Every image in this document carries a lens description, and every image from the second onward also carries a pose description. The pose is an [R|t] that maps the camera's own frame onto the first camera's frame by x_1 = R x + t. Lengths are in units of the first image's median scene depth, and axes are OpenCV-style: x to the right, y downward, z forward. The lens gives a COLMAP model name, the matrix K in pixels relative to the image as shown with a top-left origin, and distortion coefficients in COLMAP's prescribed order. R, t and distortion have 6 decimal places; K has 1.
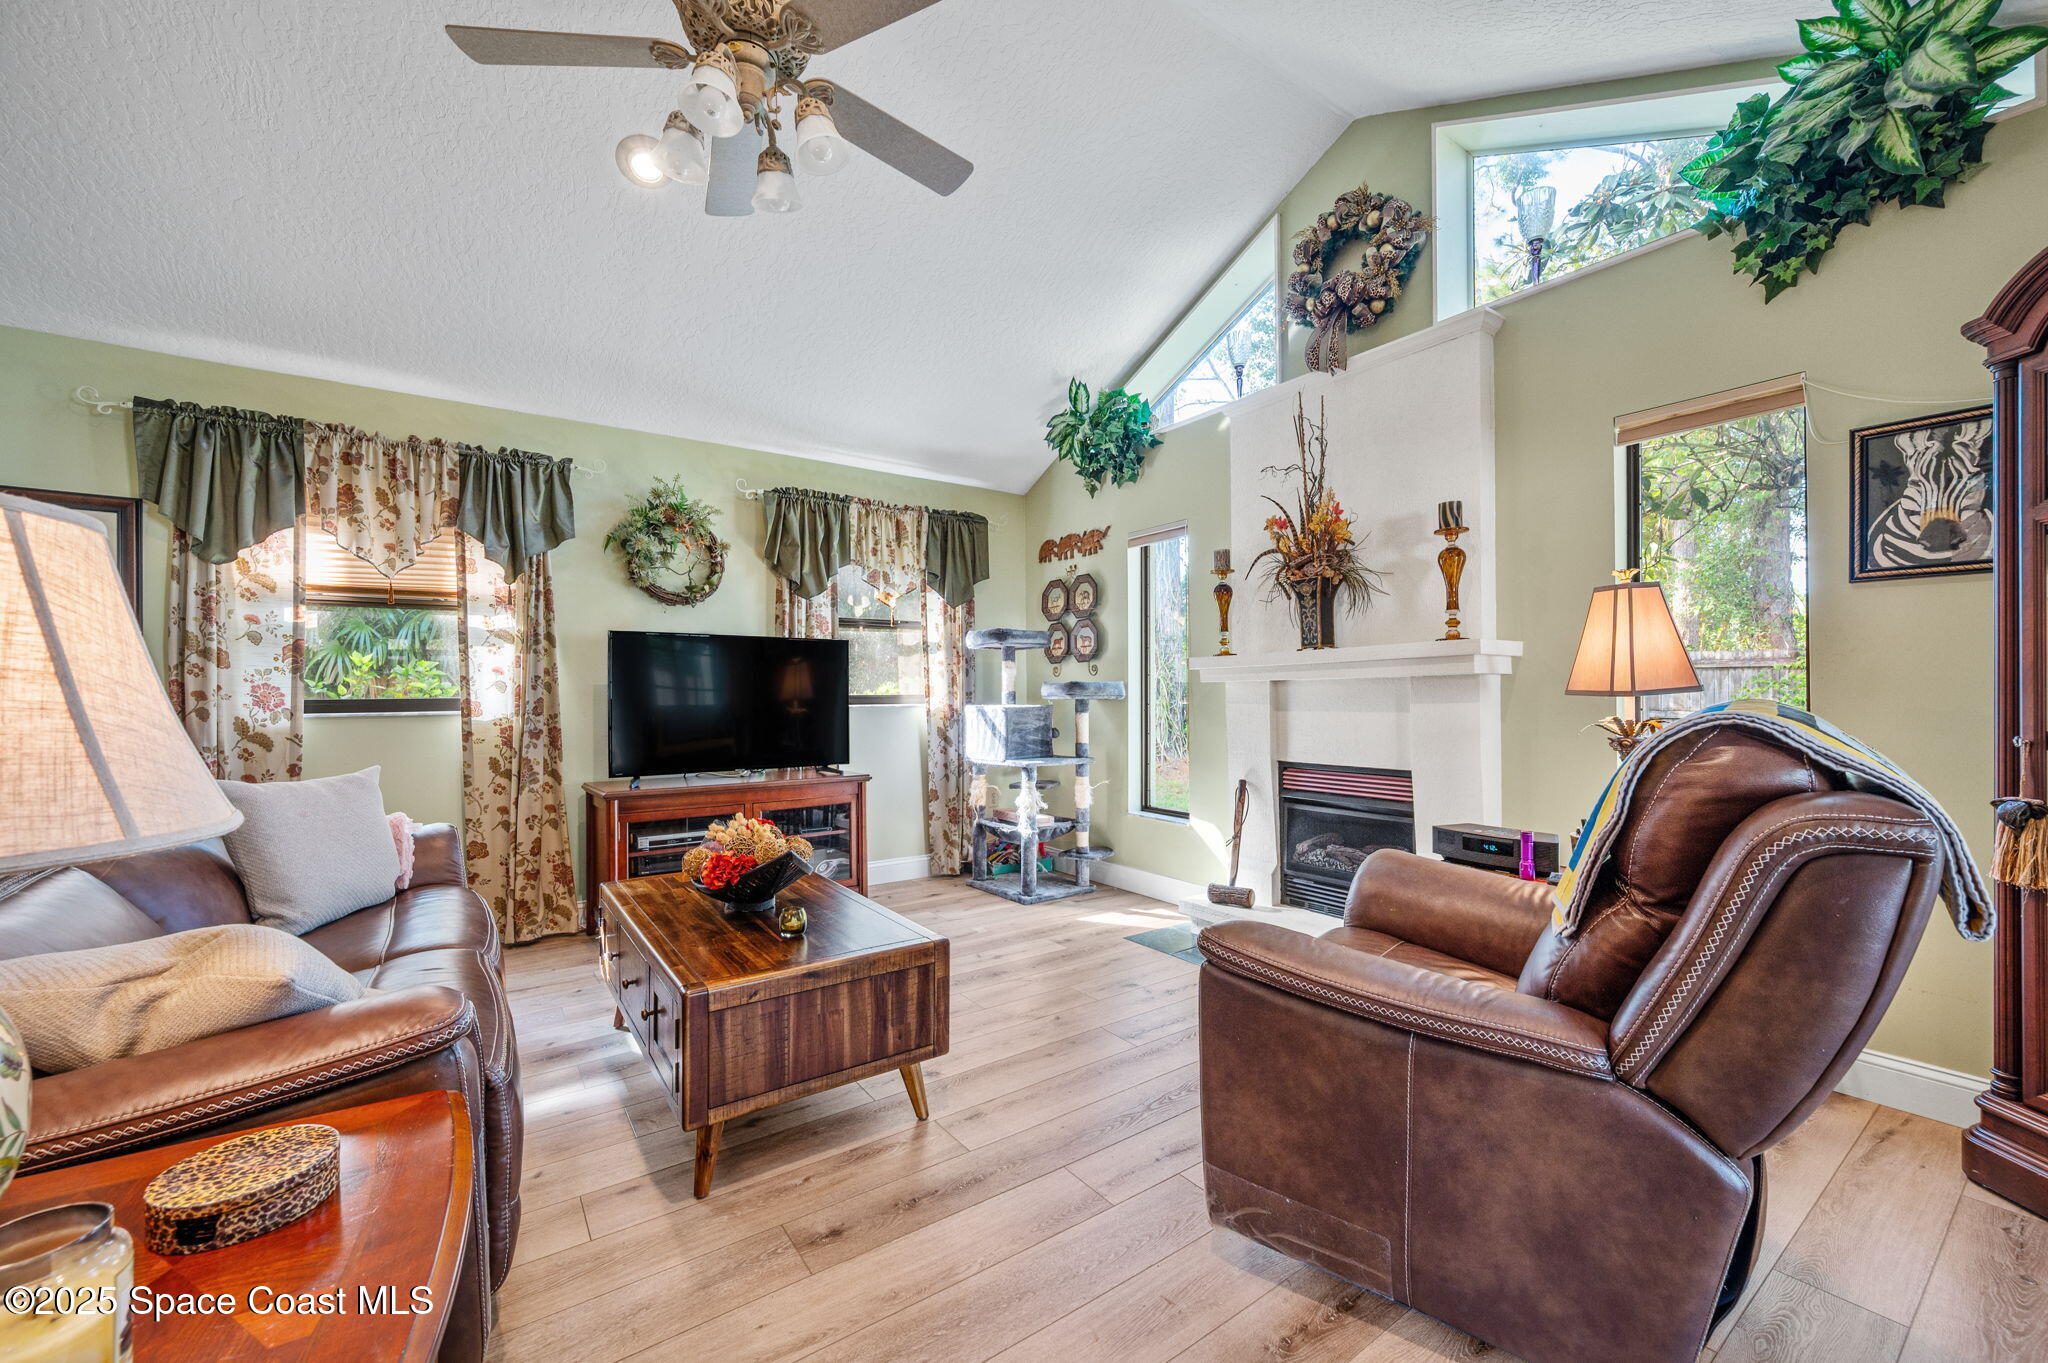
lens RADIAL K [[824.6, 0, 1034.0], [0, 824.6, 684.0], [0, 0, 1]] dist [-0.001025, 0.000145]
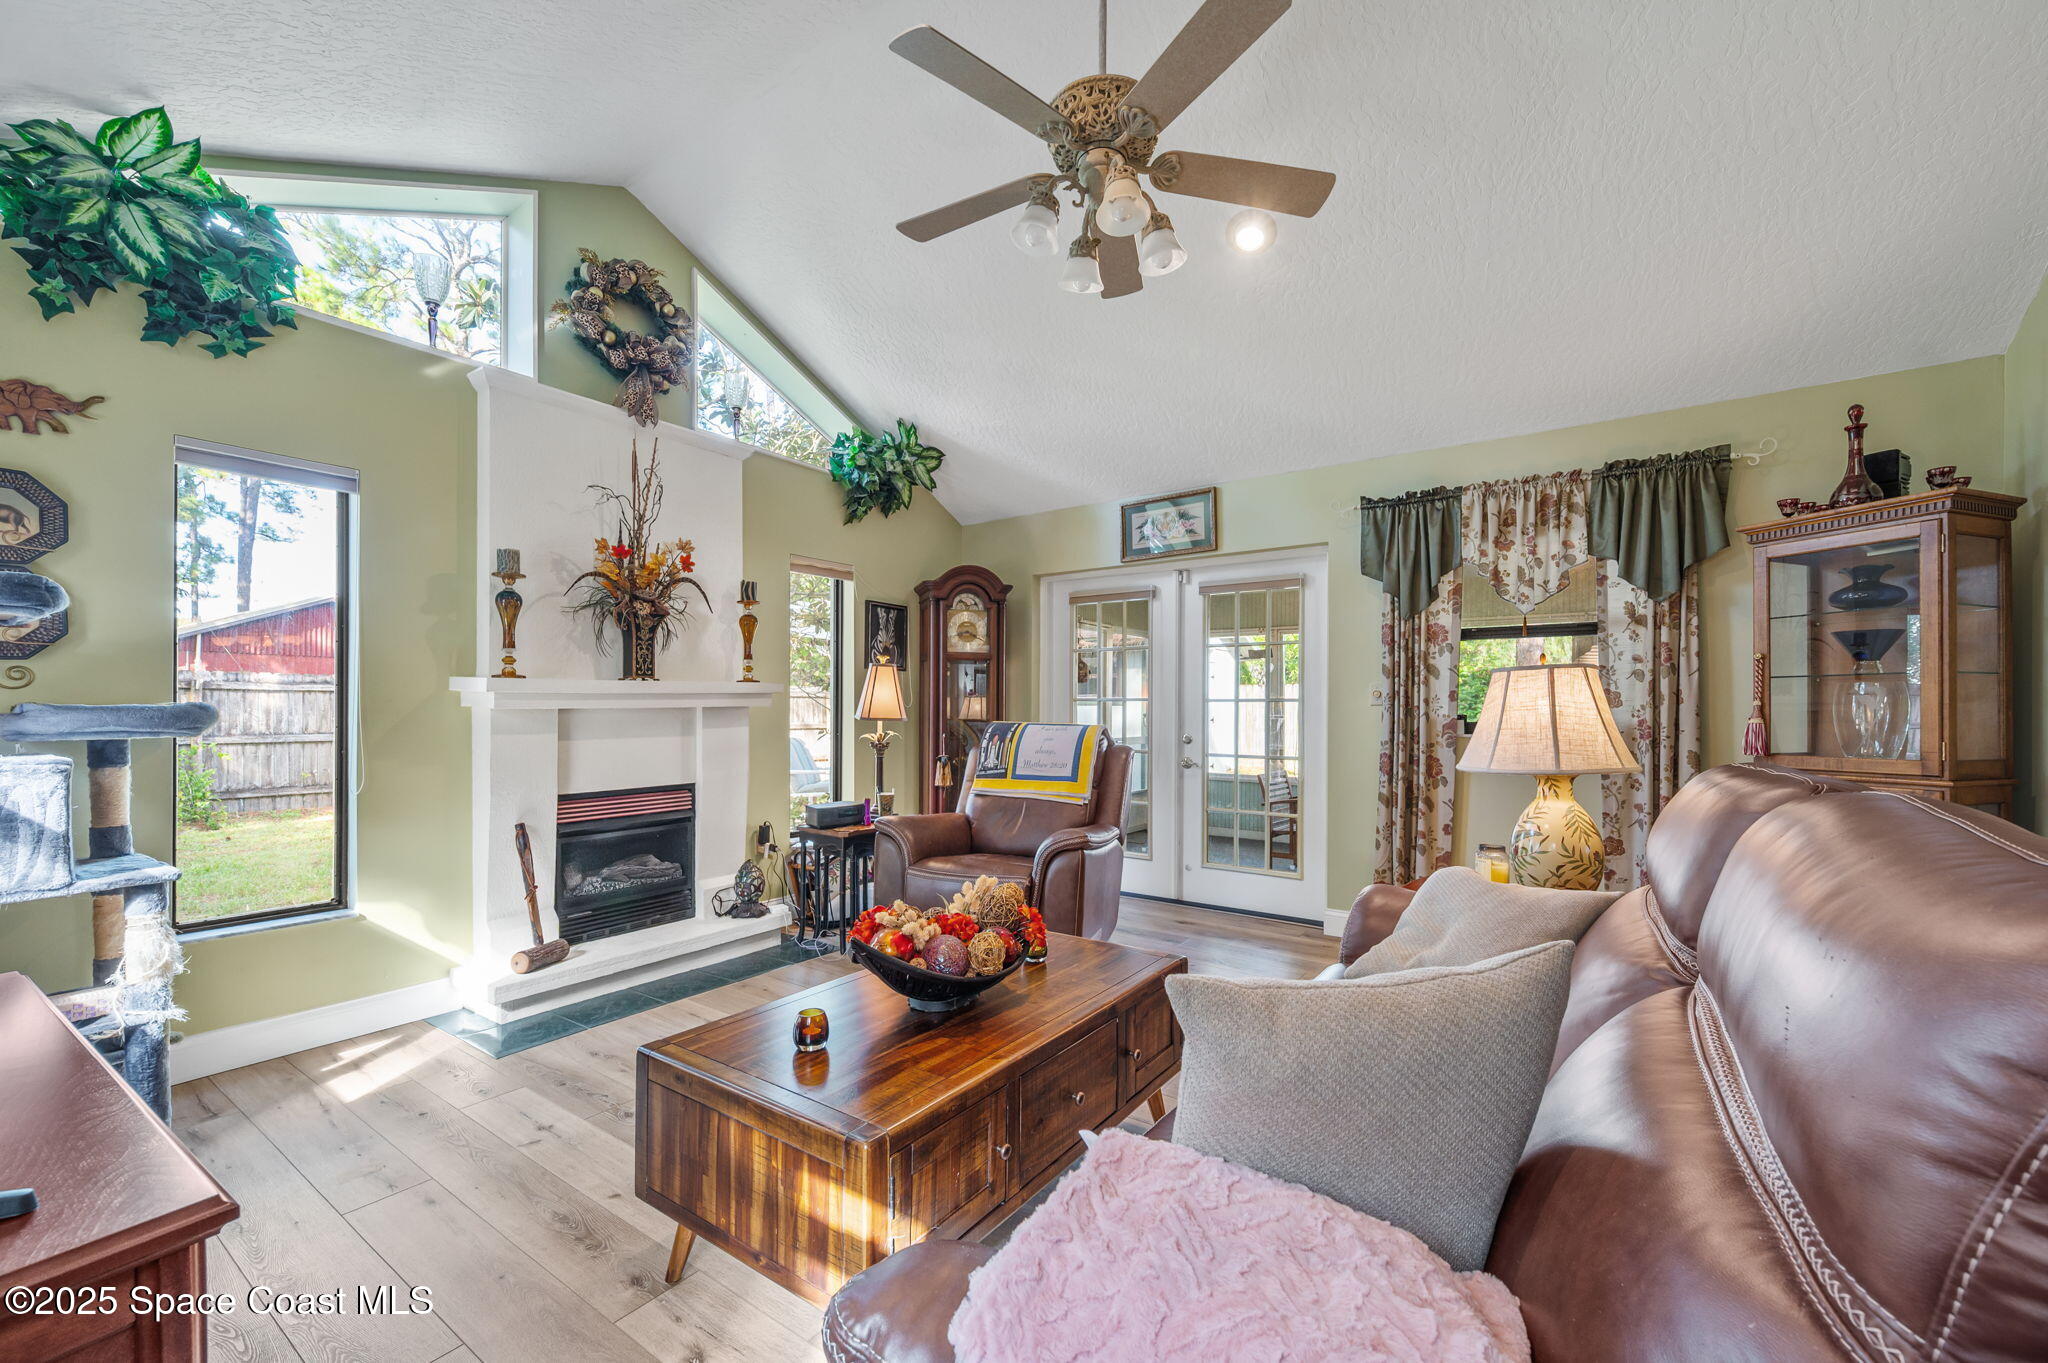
lens RADIAL K [[824.6, 0, 1034.0], [0, 824.6, 684.0], [0, 0, 1]] dist [-0.001025, 0.000145]
pose [[-0.337571, 0.032429, 0.940741, -0.875158], [-0.011546, 0.999189, -0.038587, -0.001367], [-0.941229, -0.023888, -0.336923, 0.938460]]
